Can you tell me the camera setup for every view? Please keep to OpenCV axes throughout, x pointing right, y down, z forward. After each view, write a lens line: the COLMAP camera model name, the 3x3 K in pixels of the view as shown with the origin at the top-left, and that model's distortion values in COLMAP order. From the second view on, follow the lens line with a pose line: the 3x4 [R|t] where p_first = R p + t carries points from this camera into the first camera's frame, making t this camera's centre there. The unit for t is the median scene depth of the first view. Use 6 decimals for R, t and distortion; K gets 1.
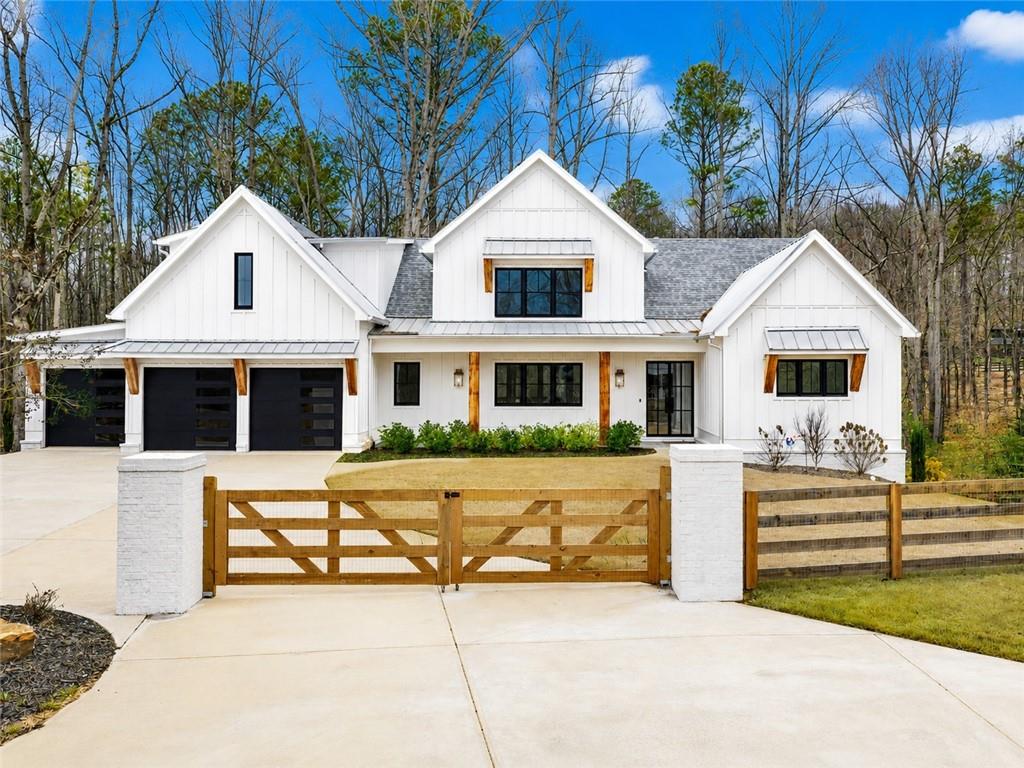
lens RADIAL K [[924.8, 0, 524.8], [0, 924.8, 408.9], [0, 0, 1]] dist [-0.022948, 0.022145]
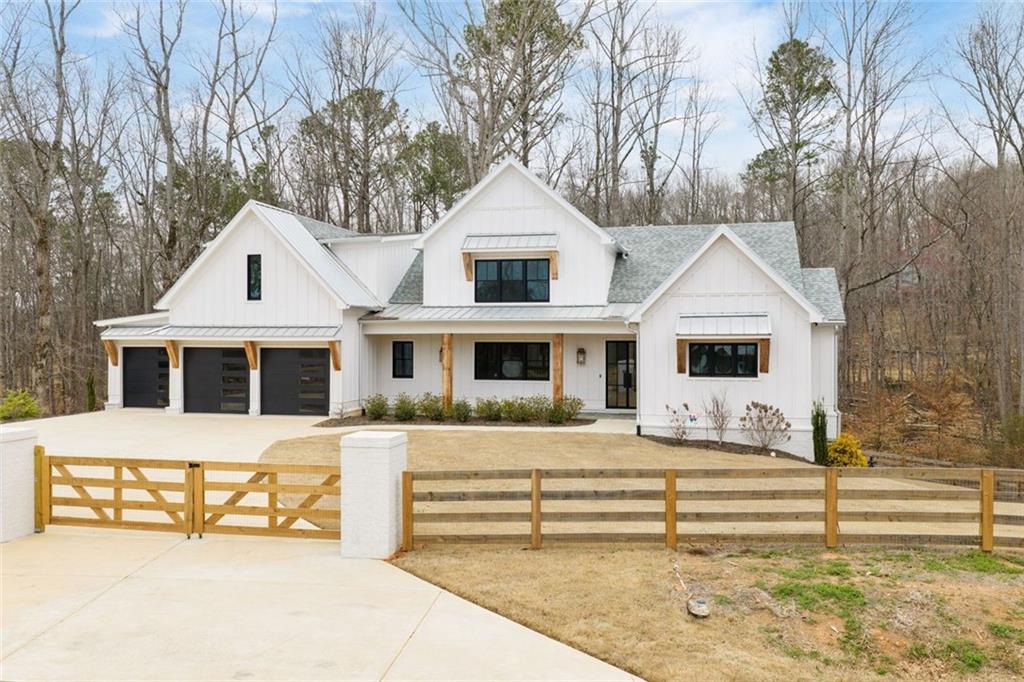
lens RADIAL K [[861.5, 0, 511.2], [0, 861.5, 355.8], [0, 0, 1]] dist [0.018566, -0.033635]
pose [[0.972338, 0.006879, -0.233477, 0.293038], [-0.009798, 0.999888, -0.011348, -0.023459], [0.233373, 0.013321, 0.972296, -0.036403]]
